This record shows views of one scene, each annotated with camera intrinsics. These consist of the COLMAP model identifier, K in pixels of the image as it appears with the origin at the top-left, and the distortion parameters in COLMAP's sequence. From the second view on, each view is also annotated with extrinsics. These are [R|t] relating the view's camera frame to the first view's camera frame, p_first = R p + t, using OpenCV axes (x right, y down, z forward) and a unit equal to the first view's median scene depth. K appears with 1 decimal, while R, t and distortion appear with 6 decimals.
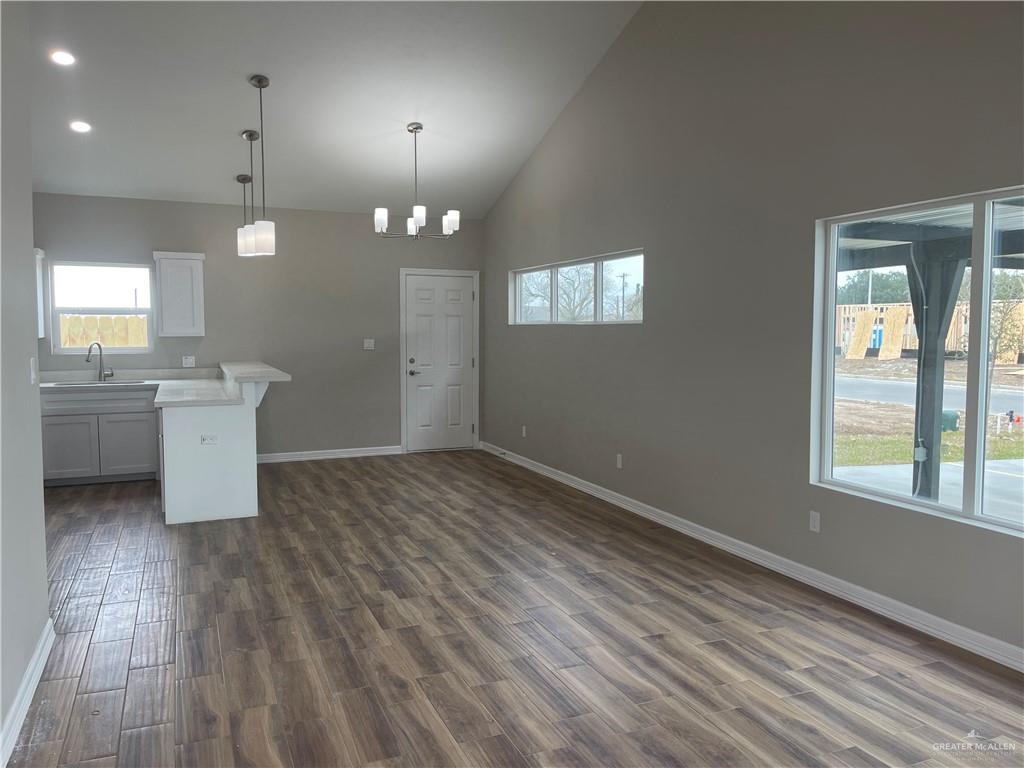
lens RADIAL K [[781.5, 0, 512.0], [0, 781.5, 384.0], [0, 0, 1]] dist [0.050839, -0.004175]
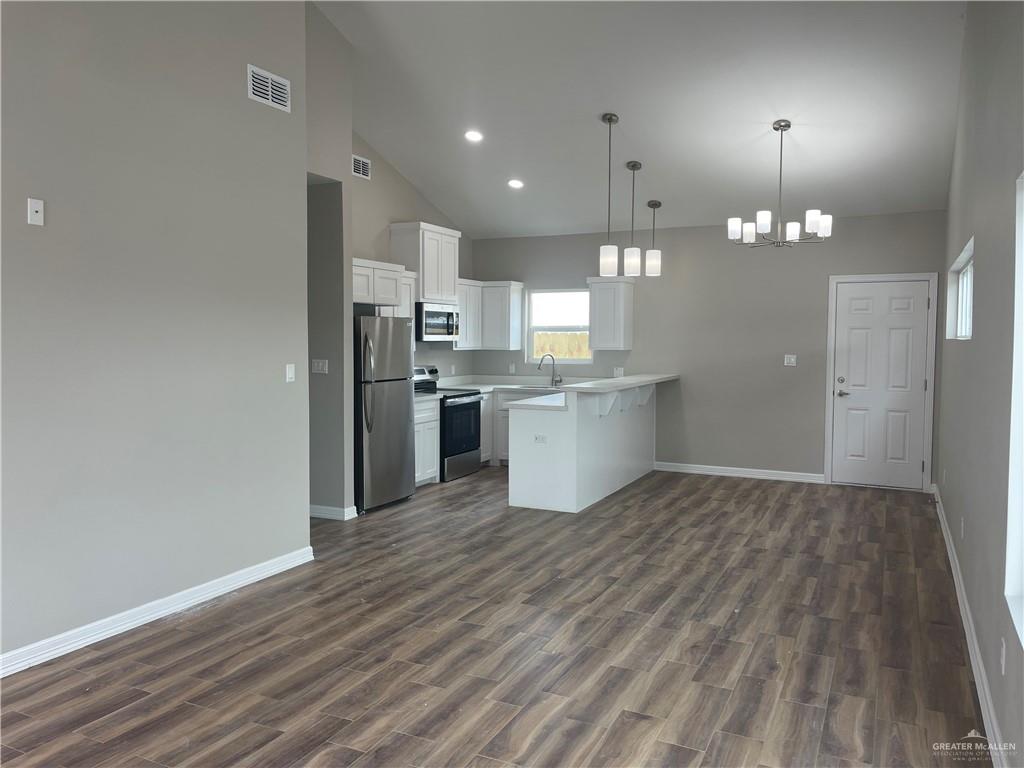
lens RADIAL K [[781.5, 0, 512.0], [0, 781.5, 384.0], [0, 0, 1]] dist [0.050839, -0.004175]
pose [[0.656689, 0.047499, -0.752664, 0.546286], [-0.057102, 0.998281, 0.013179, -0.028884], [0.751997, 0.034324, 0.658273, 0.250347]]
